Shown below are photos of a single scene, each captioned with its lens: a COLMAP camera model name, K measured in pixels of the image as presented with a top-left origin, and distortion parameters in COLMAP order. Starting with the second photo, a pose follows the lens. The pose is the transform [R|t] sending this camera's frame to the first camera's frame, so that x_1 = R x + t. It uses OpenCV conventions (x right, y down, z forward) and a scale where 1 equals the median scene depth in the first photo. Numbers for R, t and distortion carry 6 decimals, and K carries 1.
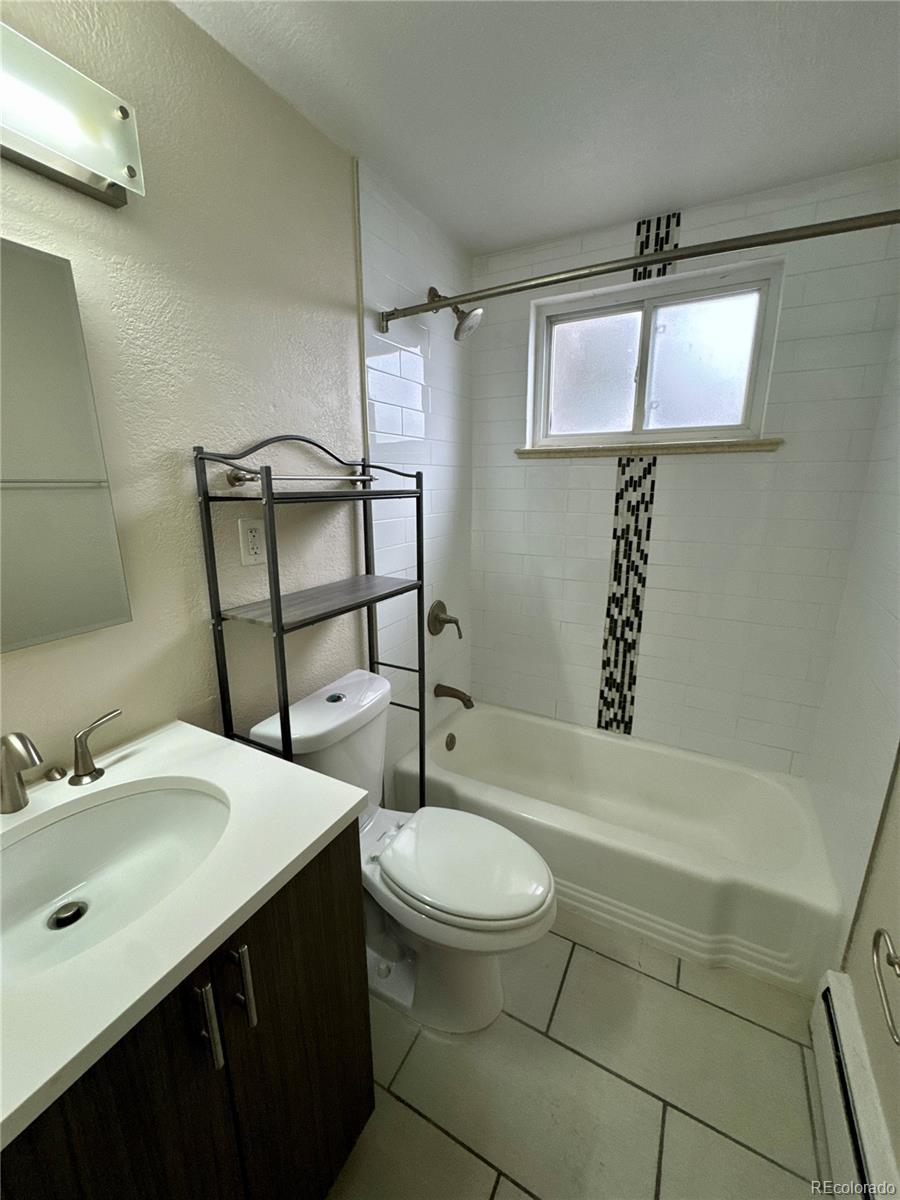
lens RADIAL K [[485.8, 0, 450.0], [0, 485.8, 600.0], [0, 0, 1]] dist [-0.001651, -0.000224]
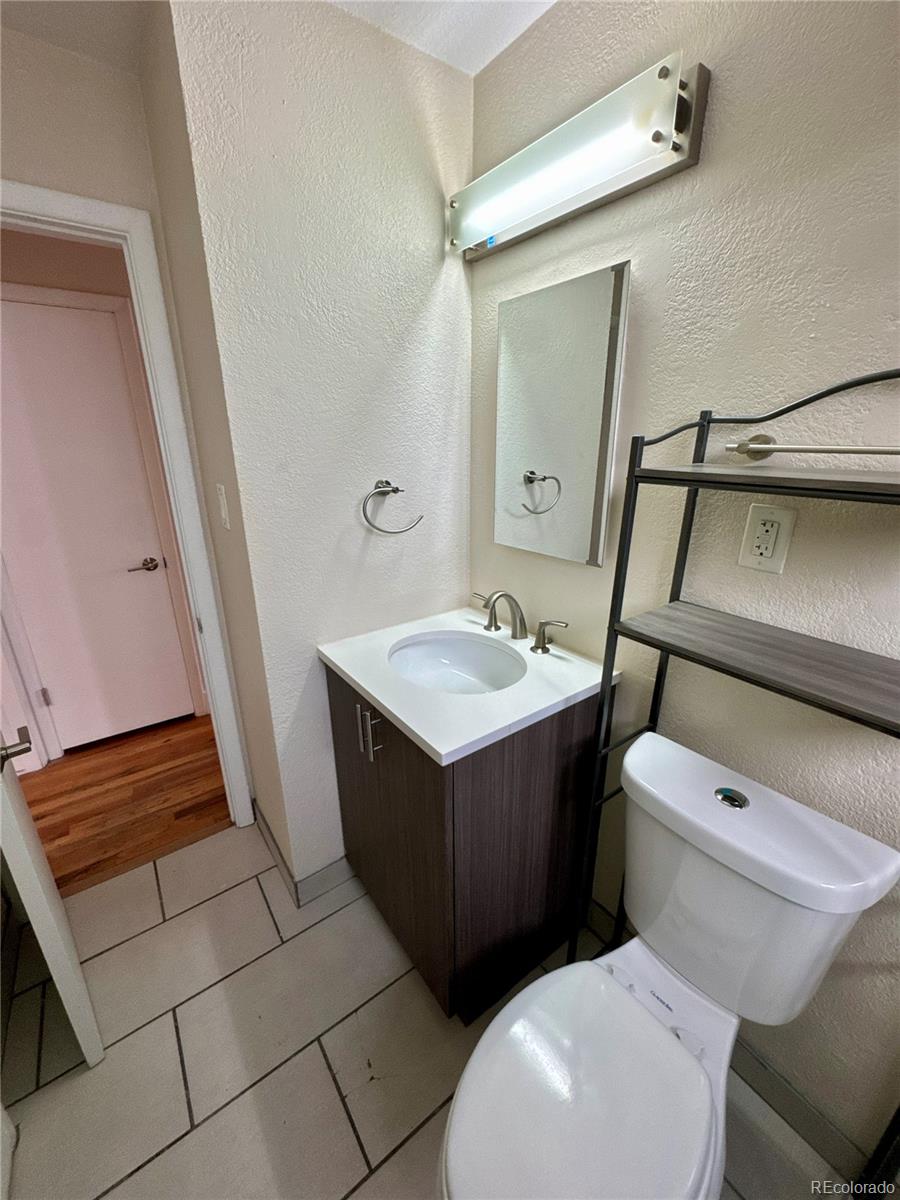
lens RADIAL K [[485.8, 0, 450.0], [0, 485.8, 600.0], [0, 0, 1]] dist [-0.001651, -0.000224]
pose [[-0.435183, 0.292795, -0.851403, 0.544499], [-0.206473, 0.887986, 0.410912, -0.297515], [0.876347, 0.354614, -0.325982, 1.072461]]
